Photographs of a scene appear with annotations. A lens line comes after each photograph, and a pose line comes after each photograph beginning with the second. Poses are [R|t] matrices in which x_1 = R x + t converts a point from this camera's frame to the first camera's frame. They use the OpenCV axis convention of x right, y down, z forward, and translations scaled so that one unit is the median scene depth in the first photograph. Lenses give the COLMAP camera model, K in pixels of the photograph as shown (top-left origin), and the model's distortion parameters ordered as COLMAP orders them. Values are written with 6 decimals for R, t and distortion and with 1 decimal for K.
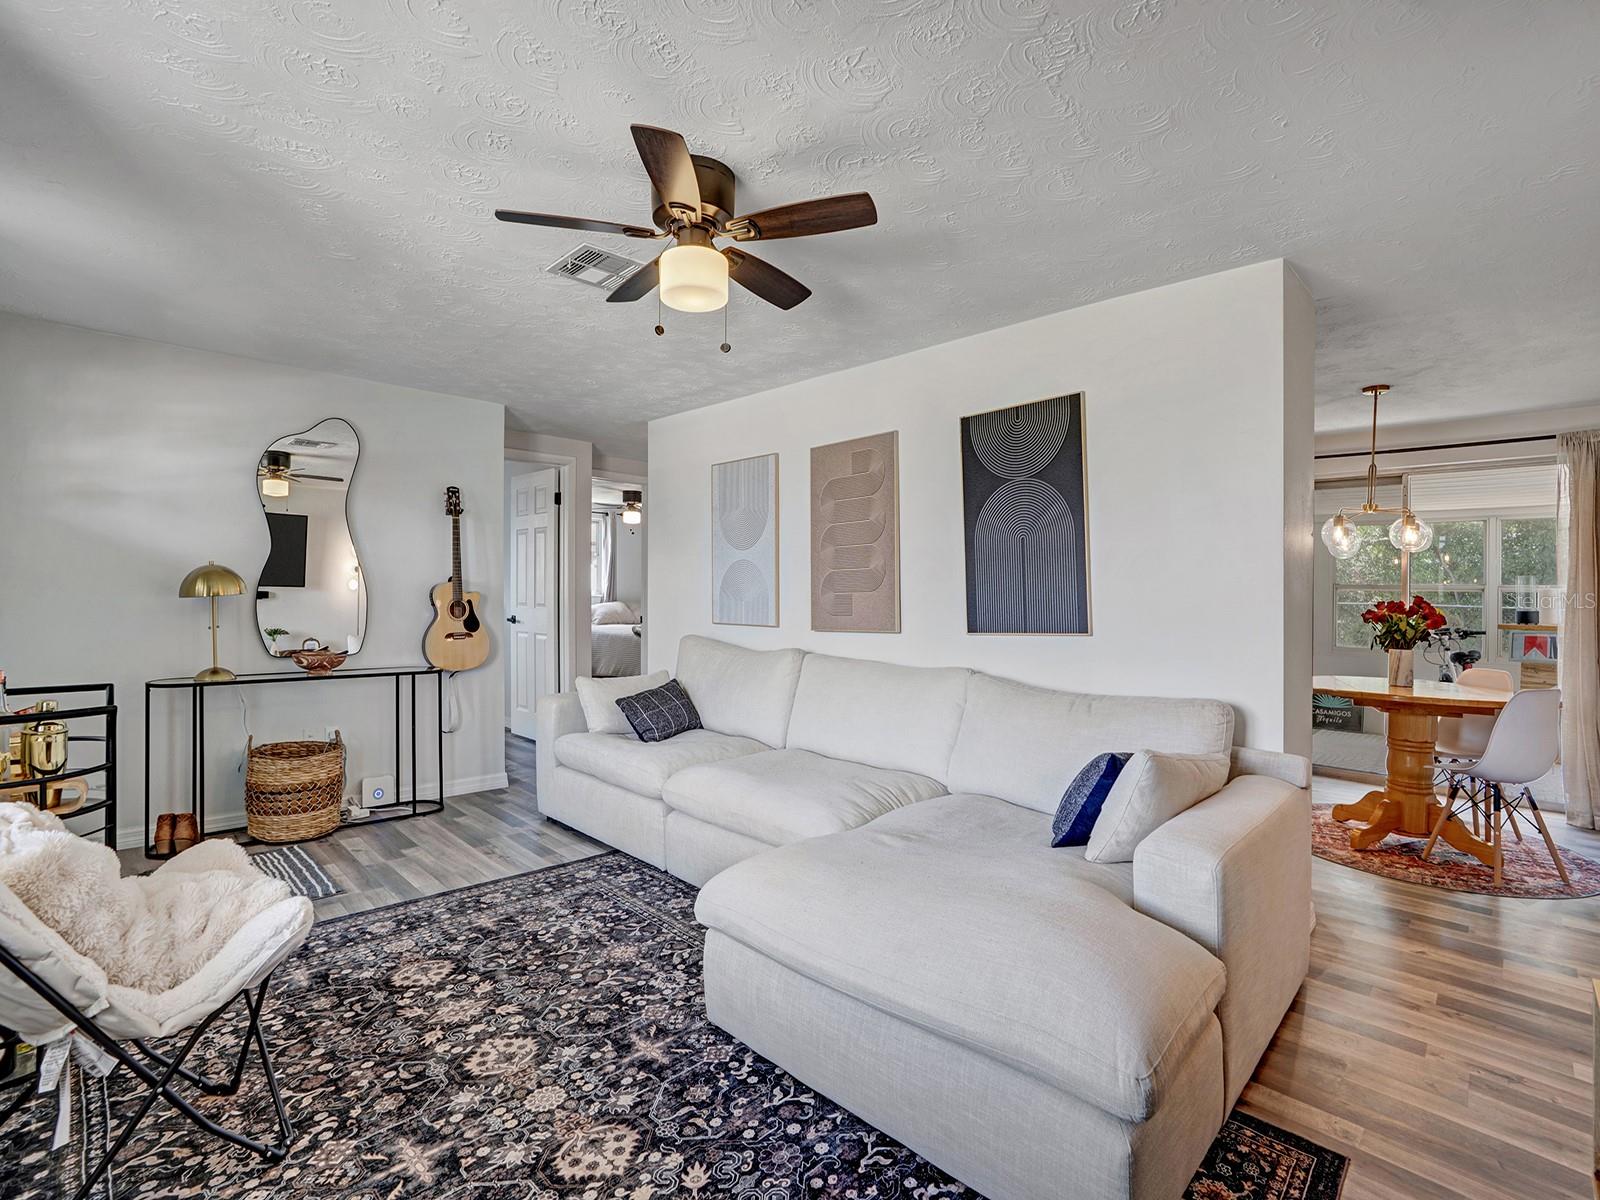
lens RADIAL K [[774.5, 0, 800.0], [0, 774.5, 600.0], [0, 0, 1]] dist [-0.074391, 0.030726]
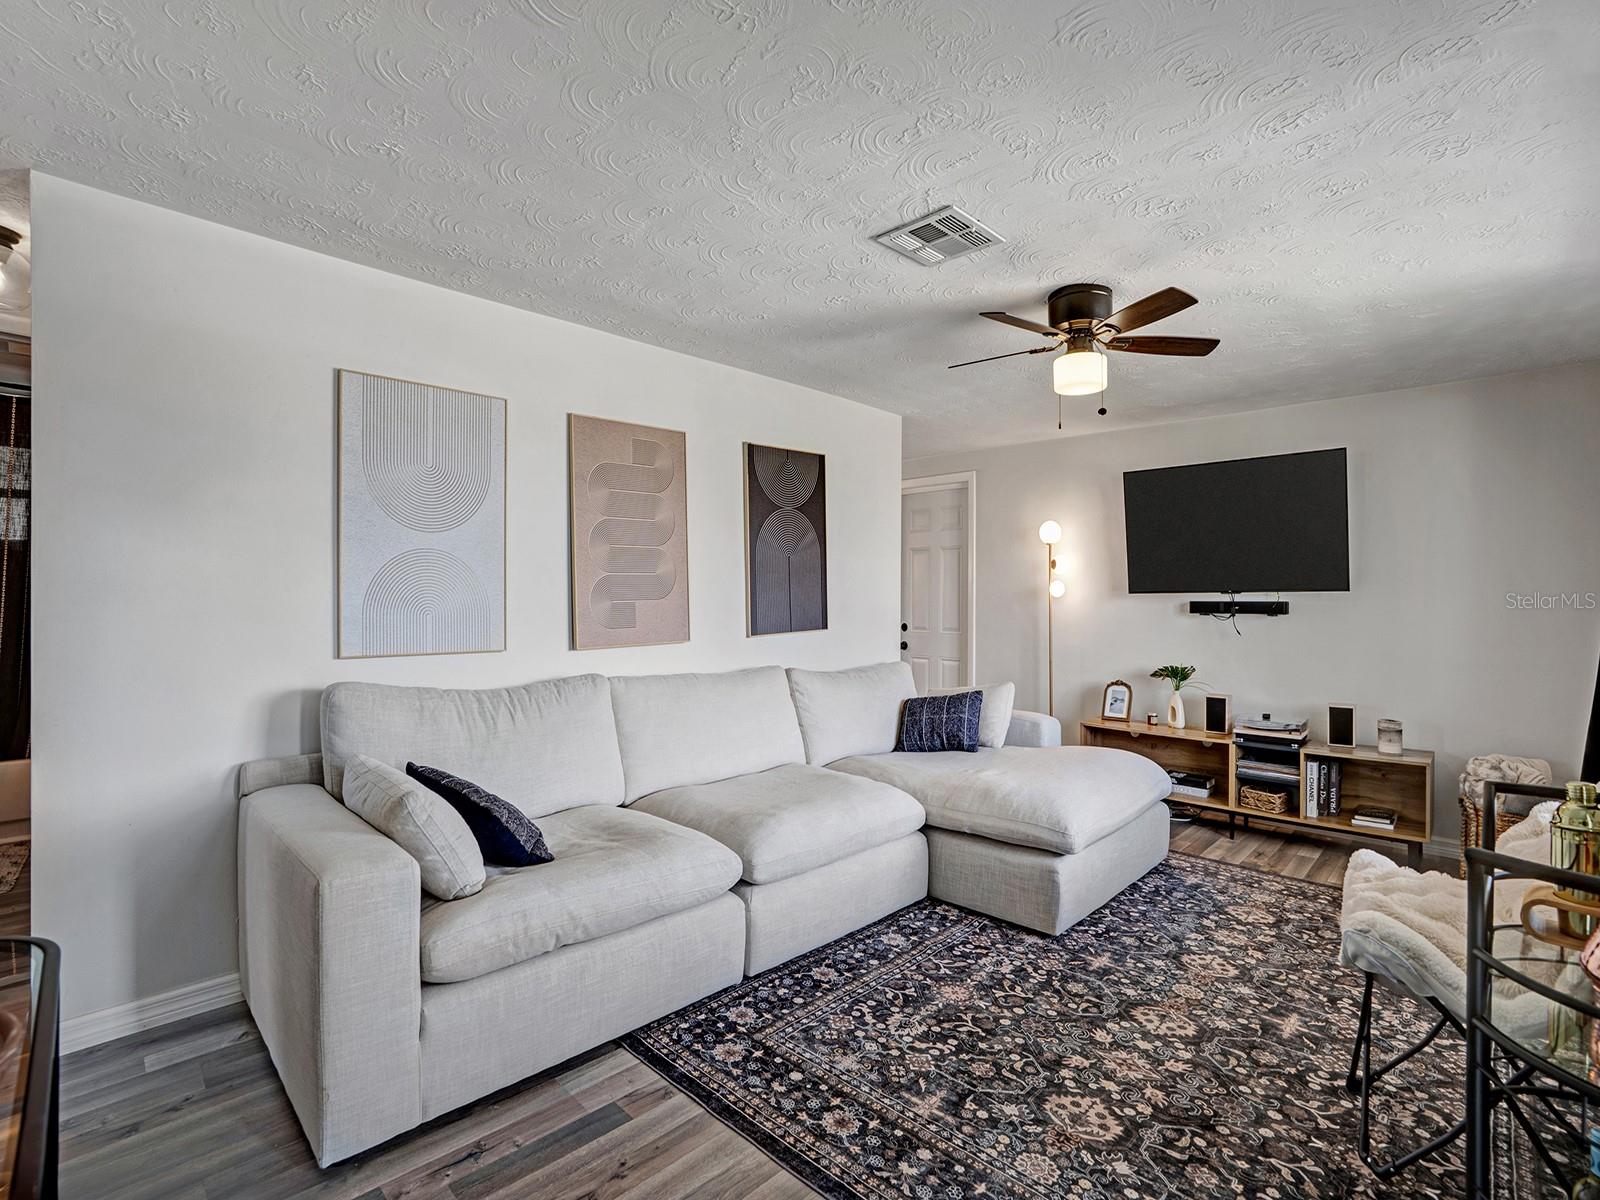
lens RADIAL K [[758.2, 0, 839.3], [0, 758.2, 571.8], [0, 0, 1]] dist [-0.068250, 0.024849]
pose [[-0.057973, 0.015482, 0.998198, -1.400160], [-0.017641, 0.999708, -0.016530, -0.054408], [-0.998162, -0.018568, -0.057683, 1.462629]]
